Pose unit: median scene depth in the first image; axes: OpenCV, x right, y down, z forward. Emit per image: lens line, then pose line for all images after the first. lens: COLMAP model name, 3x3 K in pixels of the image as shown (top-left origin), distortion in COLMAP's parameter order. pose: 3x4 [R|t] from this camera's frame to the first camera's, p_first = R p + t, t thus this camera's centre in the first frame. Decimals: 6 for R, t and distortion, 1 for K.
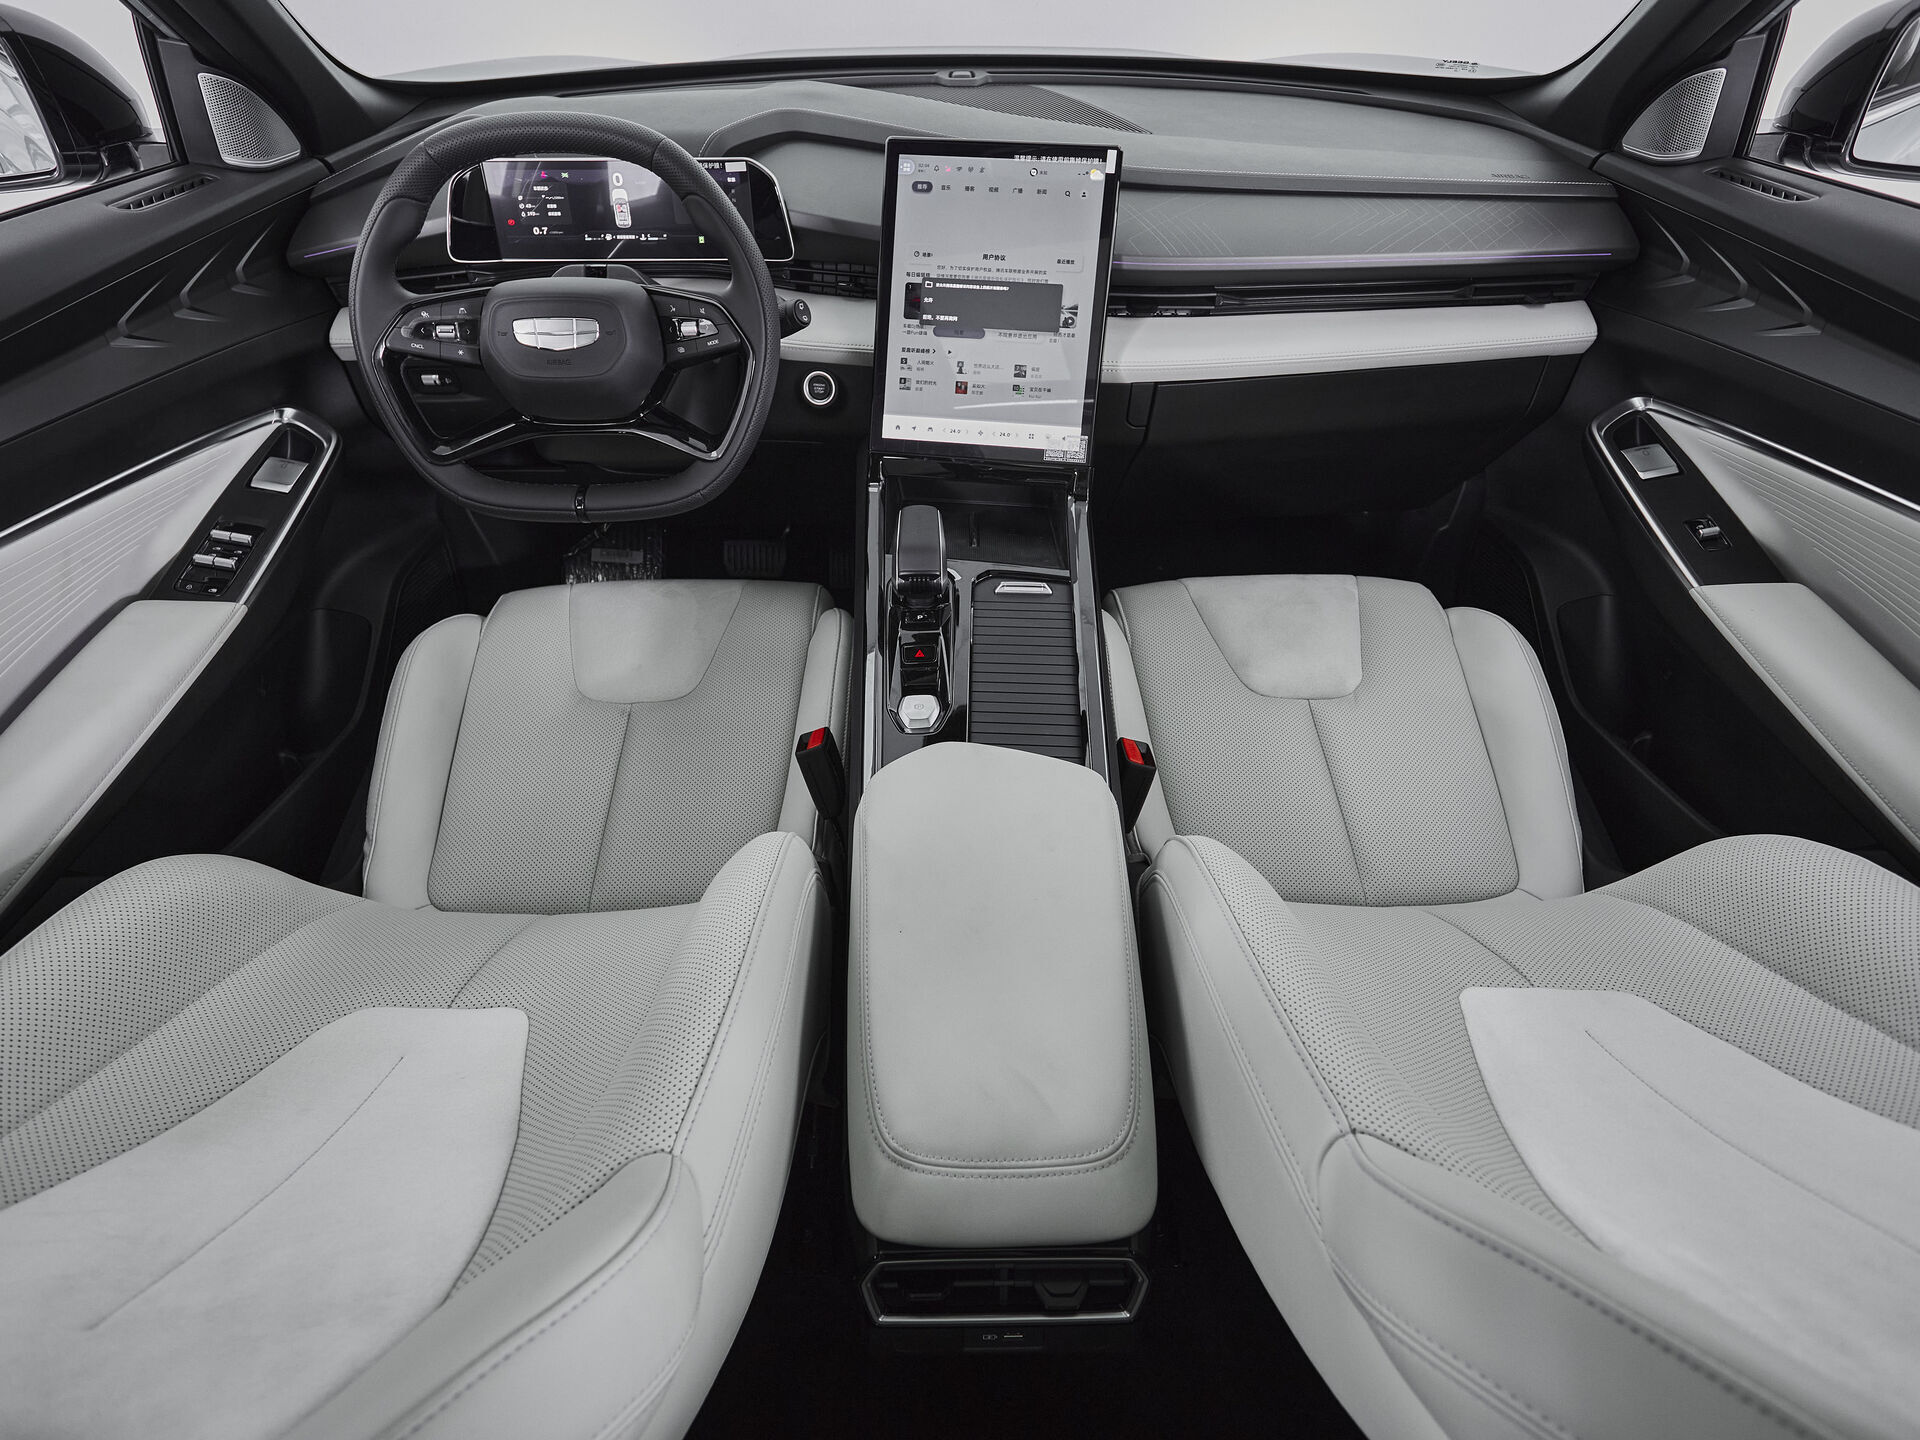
lens RADIAL K [[1048.7, 0, 956.6], [0, 1048.7, 715.7], [0, 0, 1]] dist [0.001115, -0.002290]
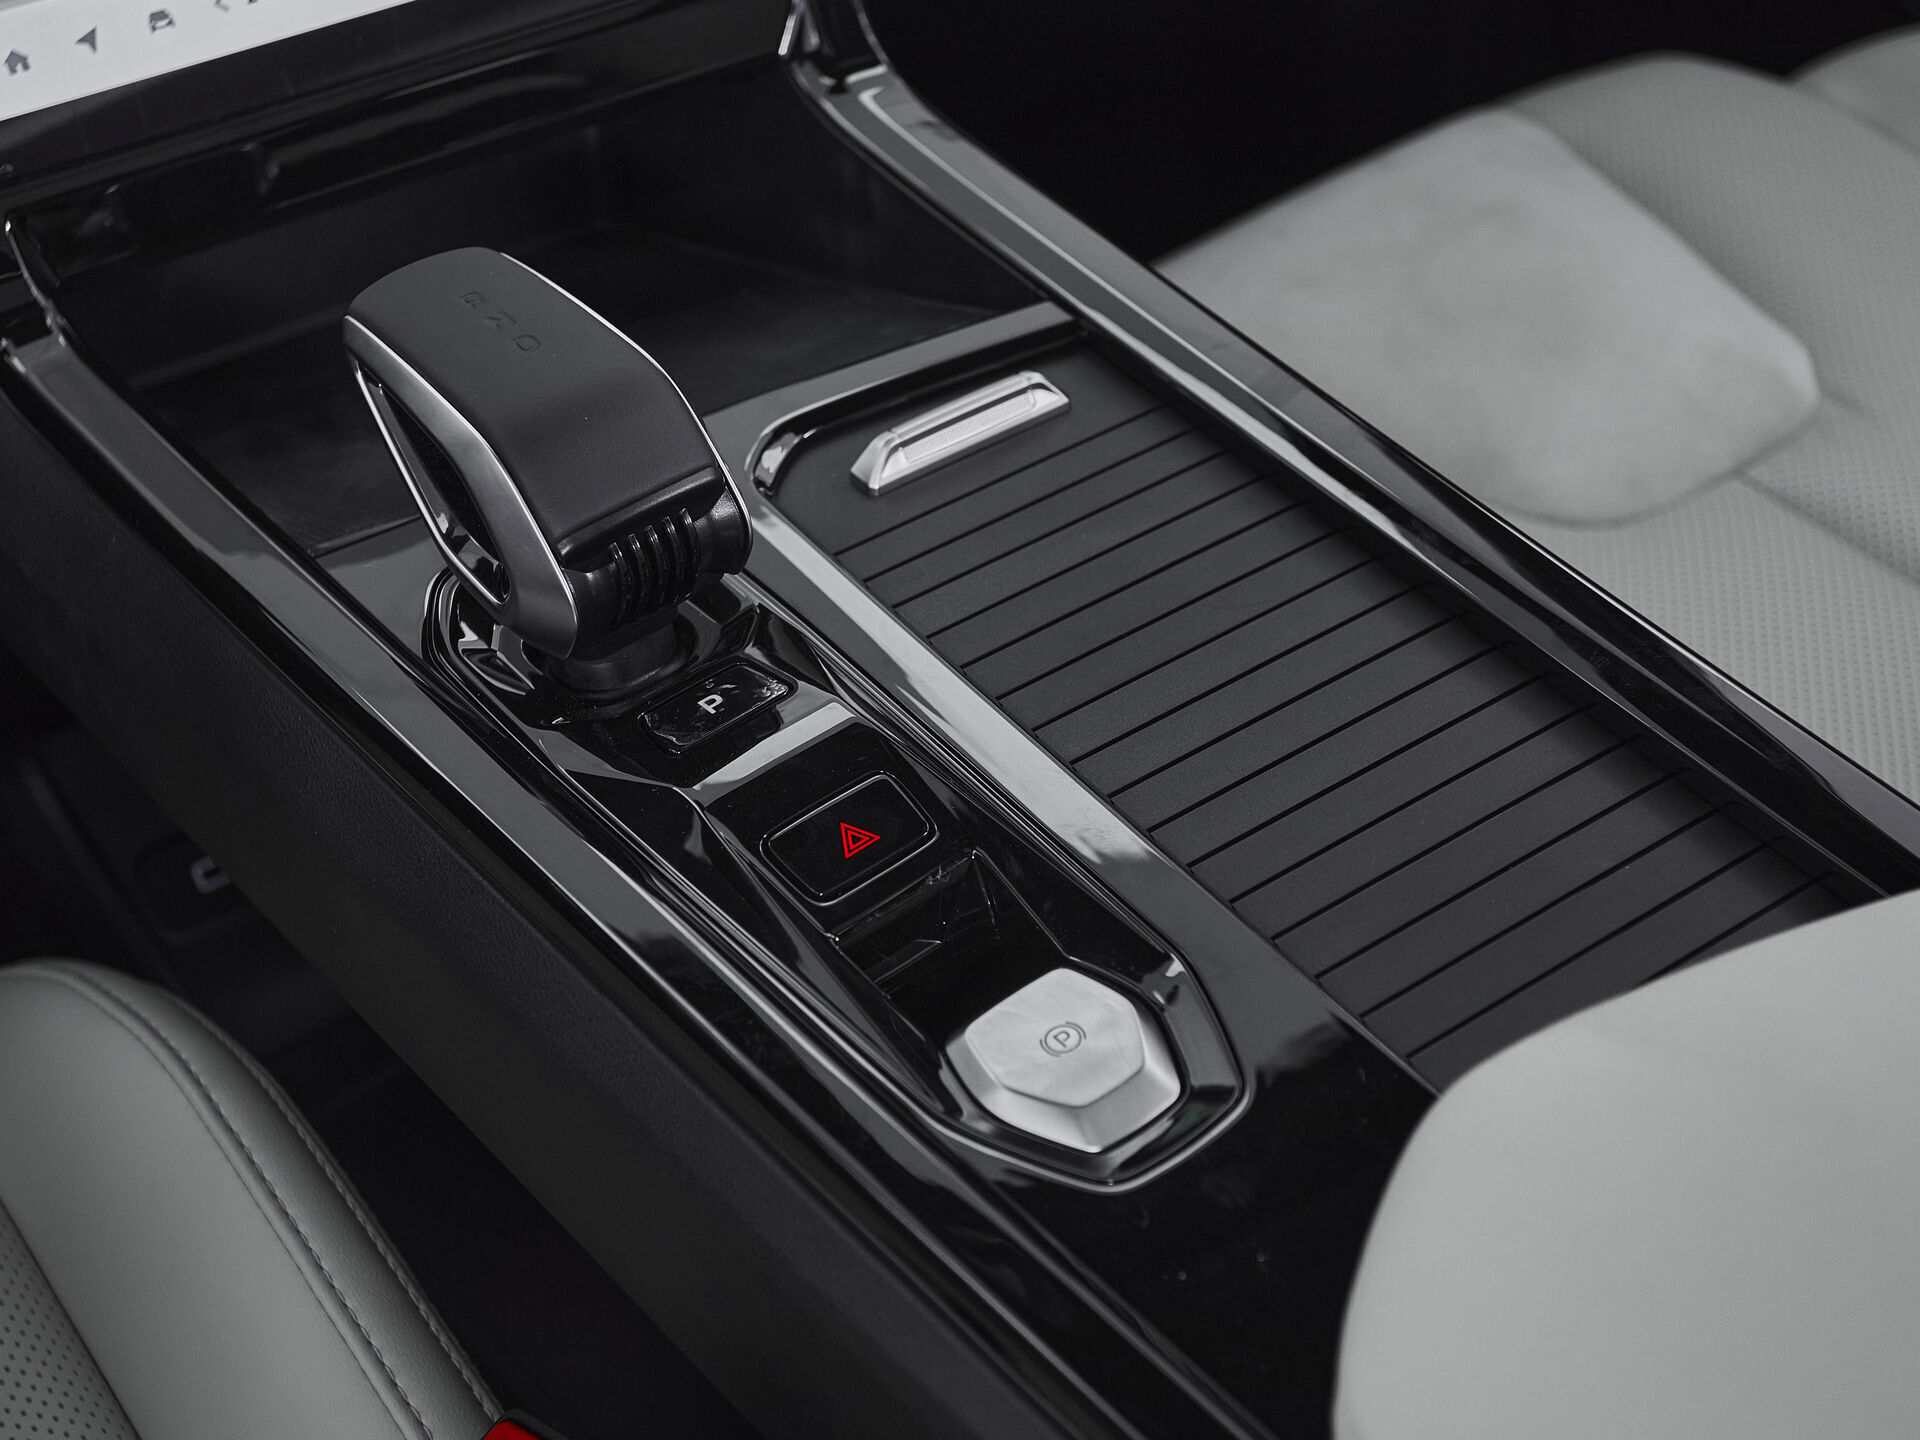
lens RADIAL K [[2950.2, 0, 963.6], [0, 2950.2, 711.8], [0, 0, 1]] dist [0.033808, 0.000000]
pose [[0.787684, -0.421826, 0.449017, -0.238873], [0.473159, 0.880974, -0.002409, -0.060518], [-0.394556, 0.214354, 0.893520, 0.404688]]
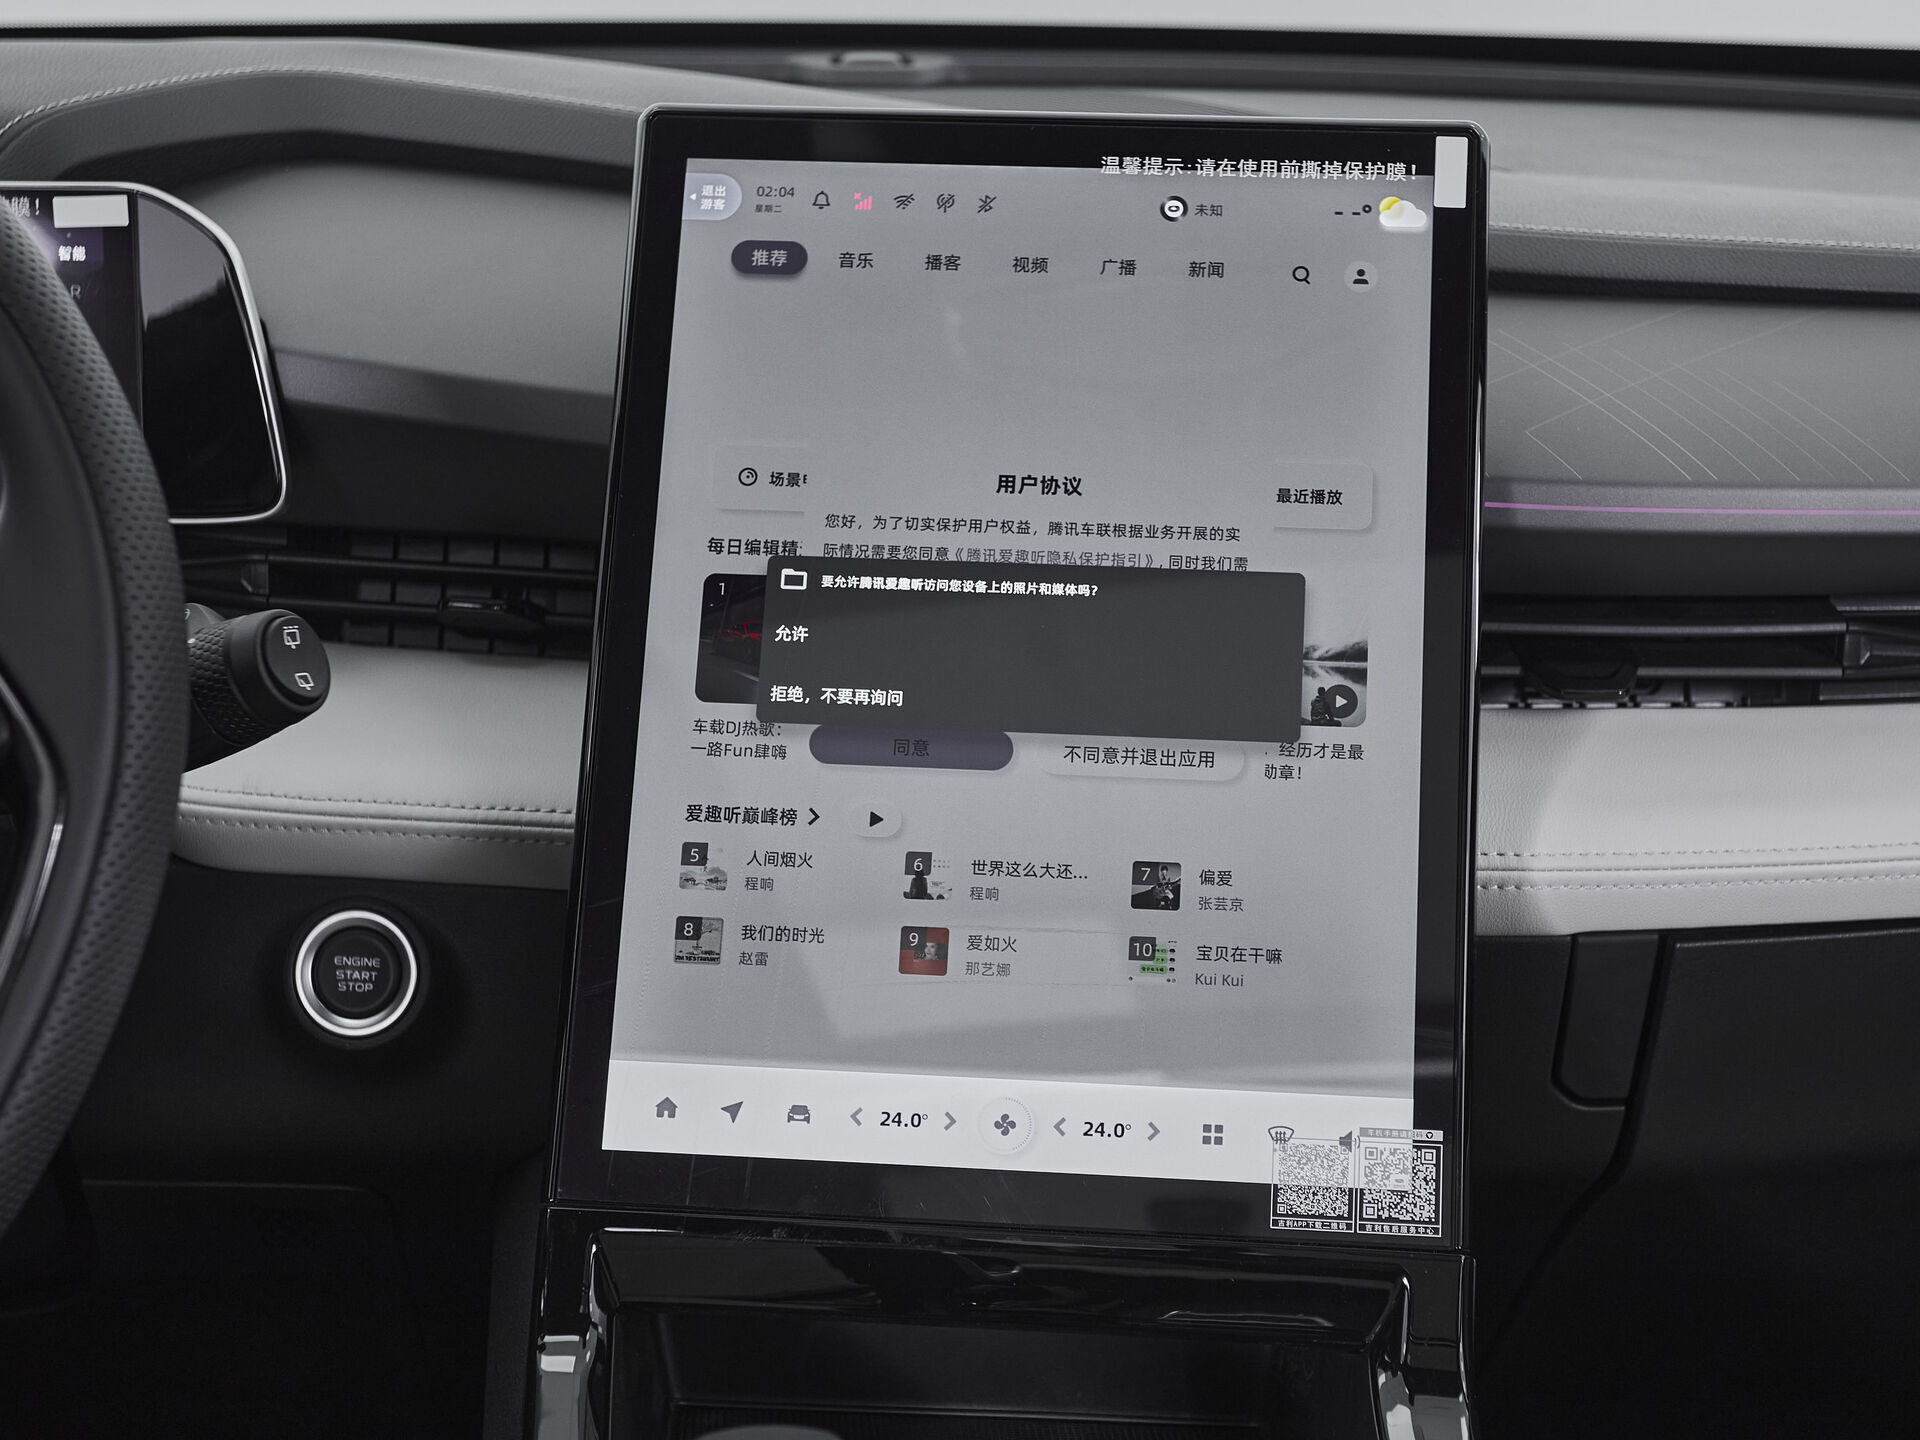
lens RADIAL K [[2950.2, 0, 967.6], [0, 2950.2, 714.0], [0, 0, 1]] dist [0.033808, 0.000000]
pose [[0.997938, -0.003509, 0.064095, -0.030083], [0.030020, 0.908094, -0.417690, -0.069127], [-0.056739, 0.418753, 0.906326, 0.336590]]
